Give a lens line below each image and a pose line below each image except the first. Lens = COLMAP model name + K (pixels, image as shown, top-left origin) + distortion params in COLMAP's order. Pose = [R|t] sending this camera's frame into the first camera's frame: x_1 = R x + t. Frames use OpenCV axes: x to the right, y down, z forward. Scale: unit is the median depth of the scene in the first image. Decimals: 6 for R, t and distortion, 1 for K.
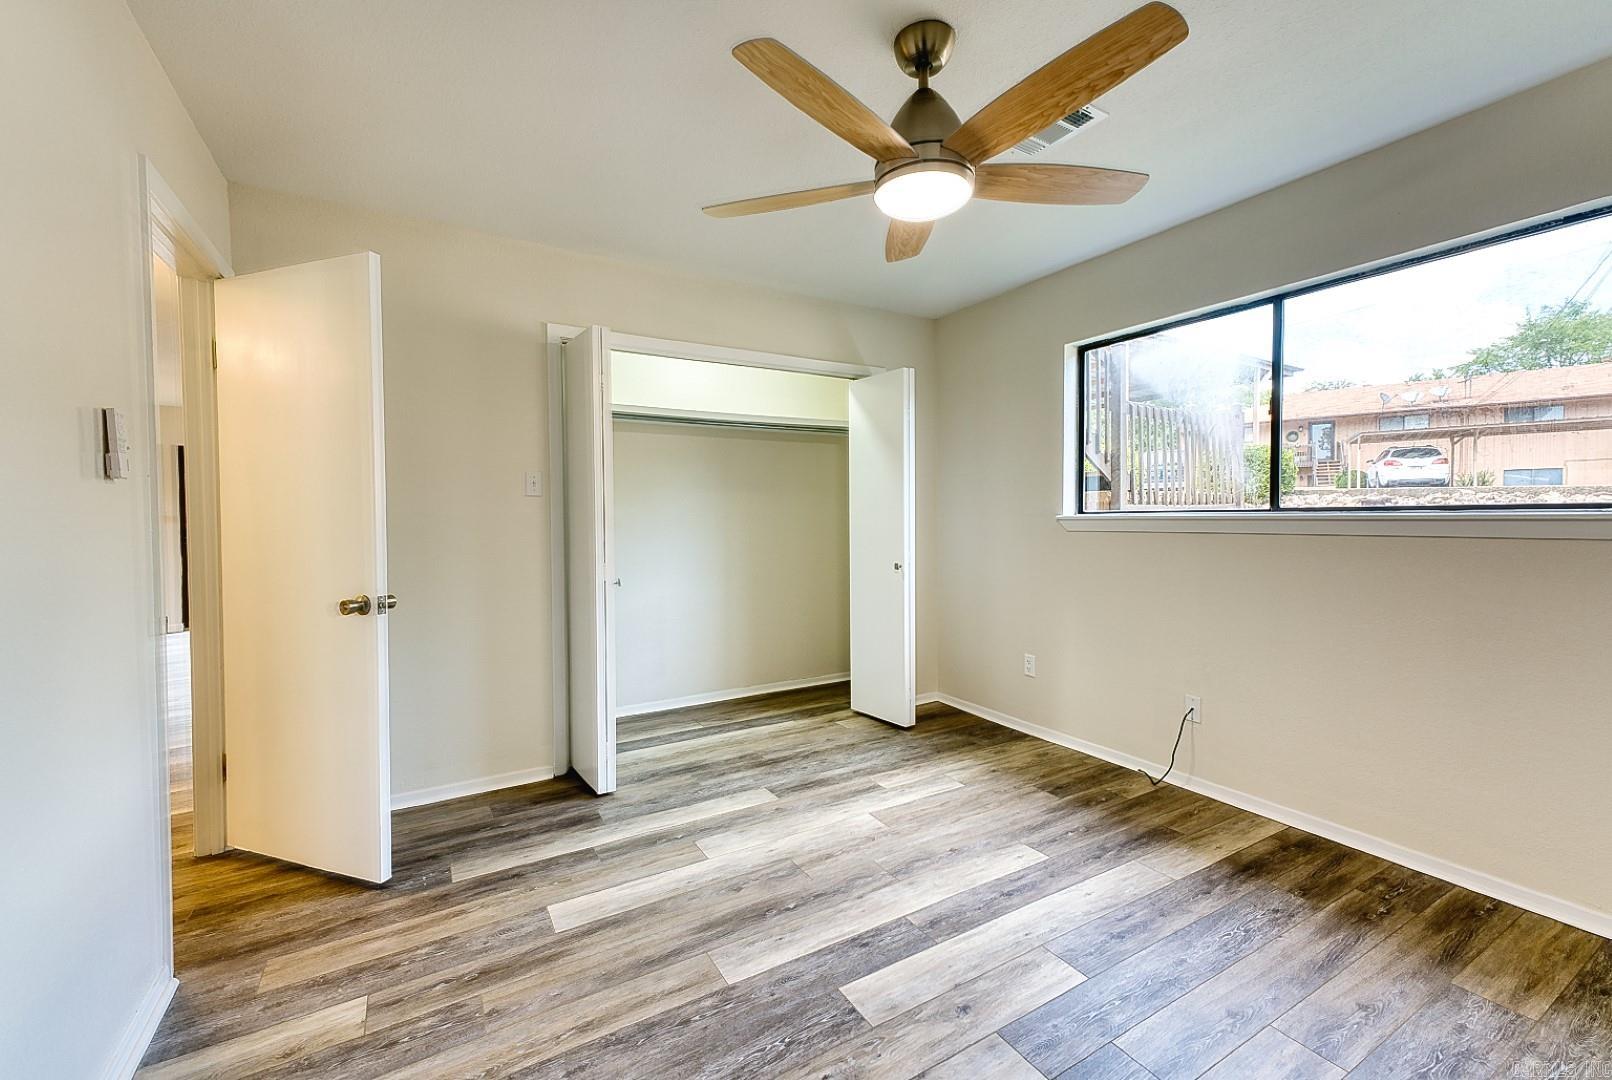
lens RADIAL K [[660.2, 0, 804.6], [0, 660.2, 526.1], [0, 0, 1]] dist [0.012829, -0.000066]
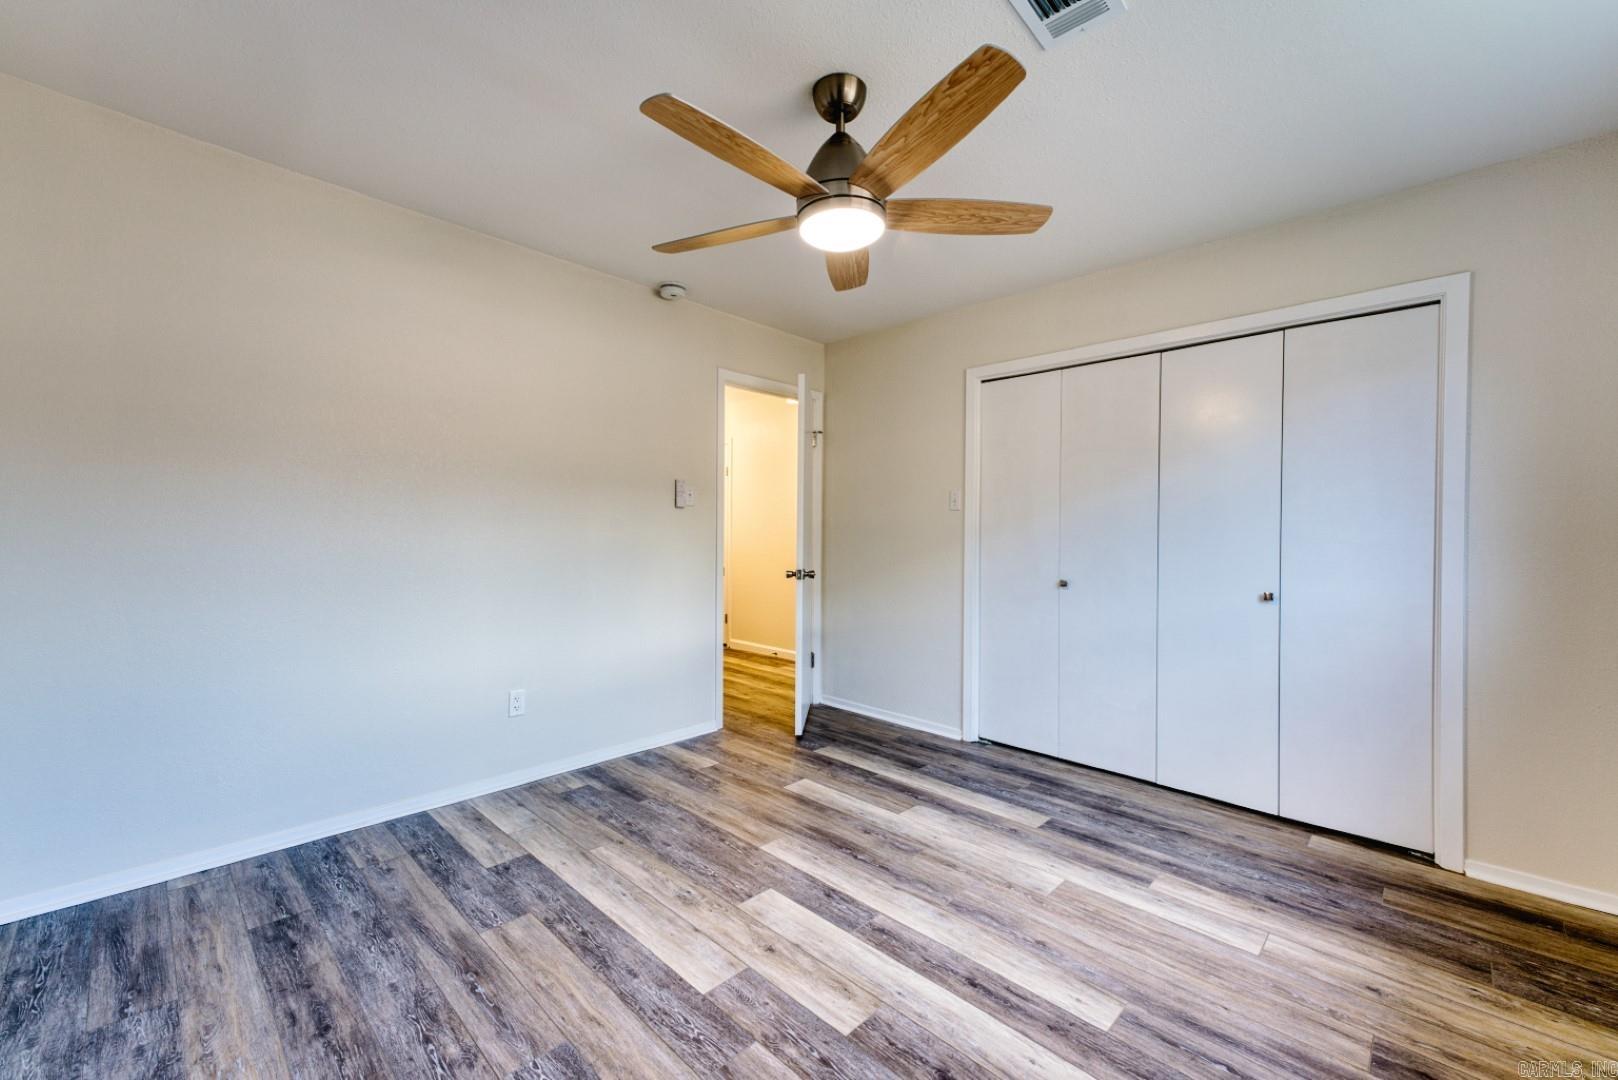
lens RADIAL K [[662.6, 0, 807.6], [0, 662.6, 535.7], [0, 0, 1]] dist [0.012829, -0.000066]
pose [[0.257769, 0.016471, -0.966066, 0.916752], [-0.032405, 0.999440, 0.008394, 0.001662], [0.965663, 0.029142, 0.258158, 0.505692]]
